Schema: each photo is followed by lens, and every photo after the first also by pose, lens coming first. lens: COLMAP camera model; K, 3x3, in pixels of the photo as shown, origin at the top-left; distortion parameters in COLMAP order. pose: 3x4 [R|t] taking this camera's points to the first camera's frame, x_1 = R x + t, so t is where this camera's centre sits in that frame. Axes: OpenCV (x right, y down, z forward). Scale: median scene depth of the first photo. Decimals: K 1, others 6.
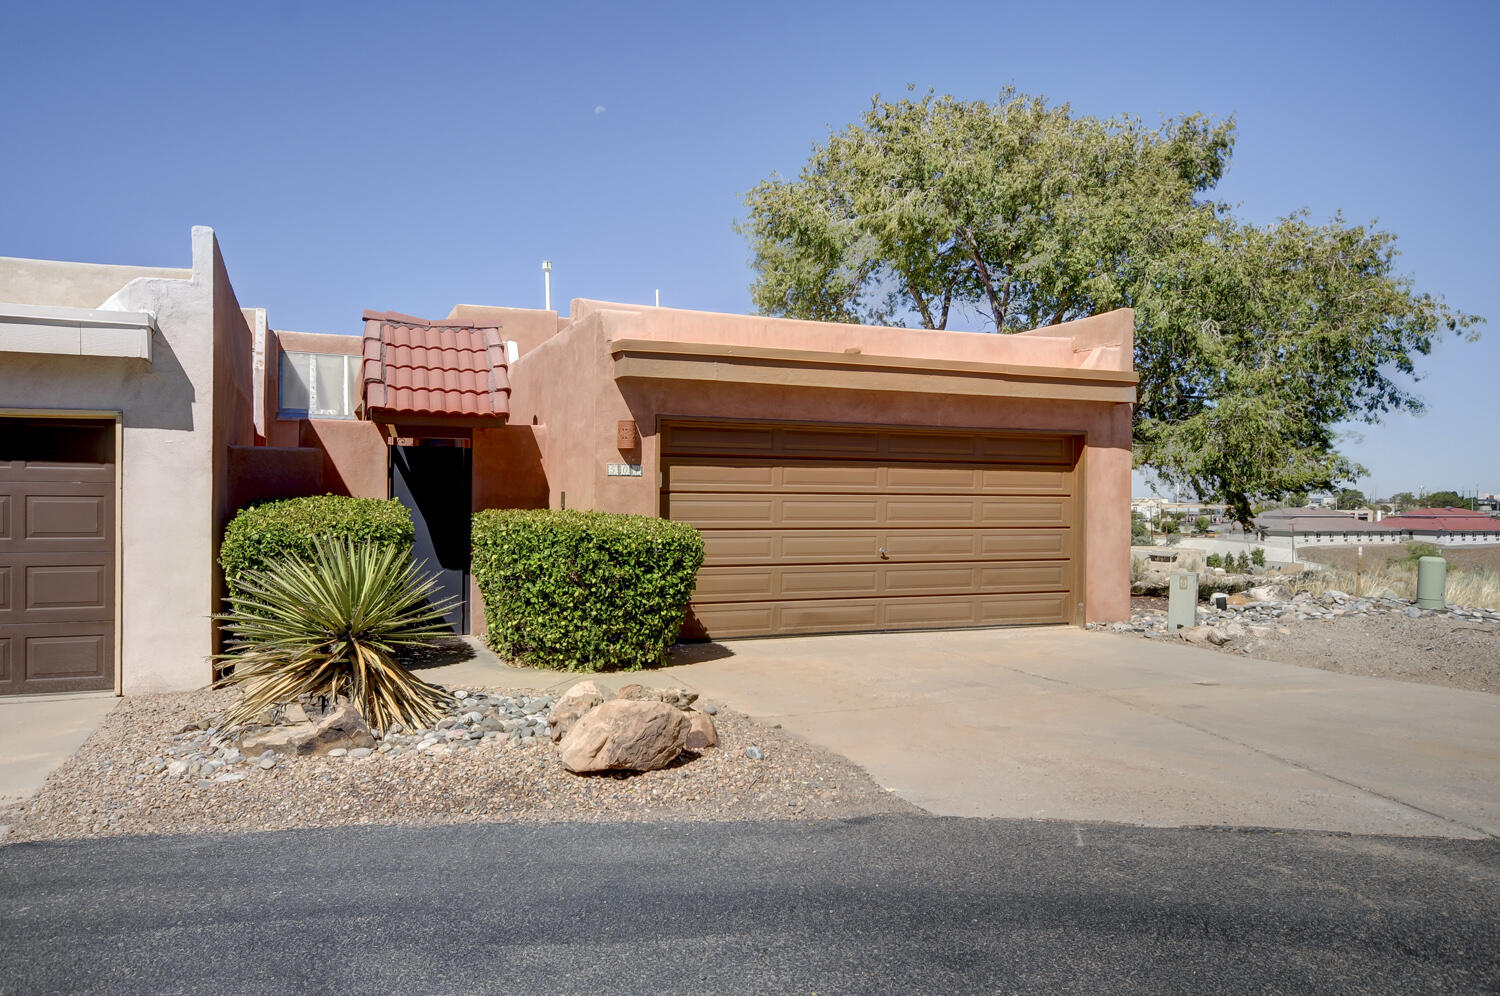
lens RADIAL K [[1031.1, 0, 750.0], [0, 1031.1, 494.3], [0, 0, 1]] dist [0.009823, 0.003772]
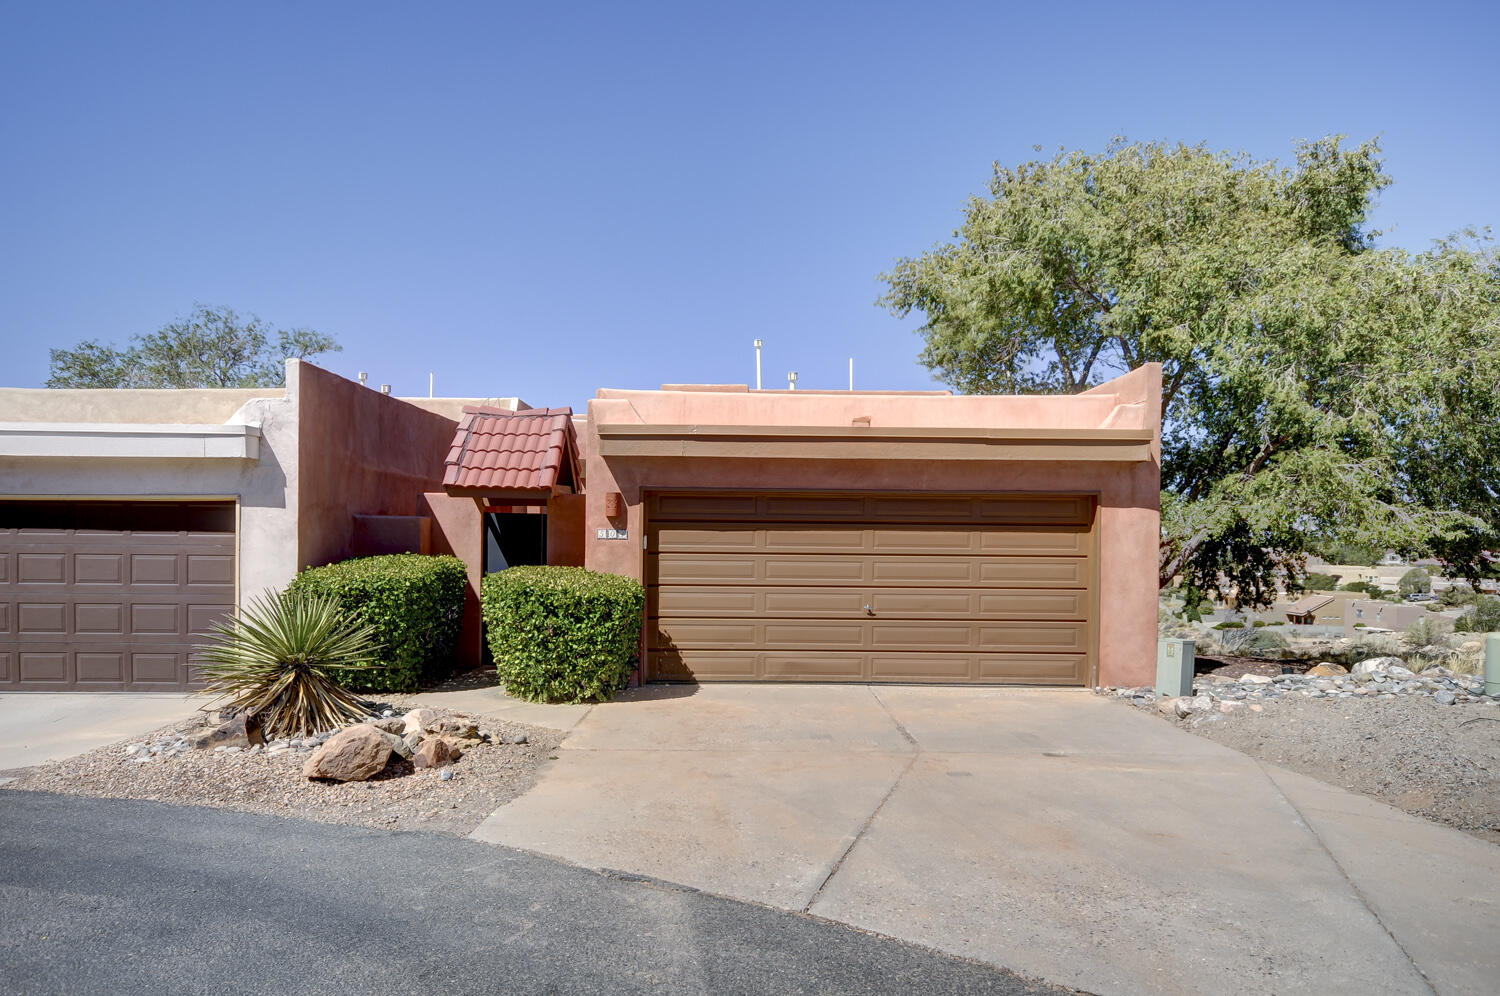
lens RADIAL K [[968.6, 0, 769.1], [0, 968.6, 532.1], [0, 0, 1]] dist [0.010273, 0.013051]
pose [[0.931384, 0.000327, -0.364037, 0.436577], [-0.002062, 0.999988, -0.004377, -0.020784], [0.364032, 0.004828, 0.931374, 0.029123]]
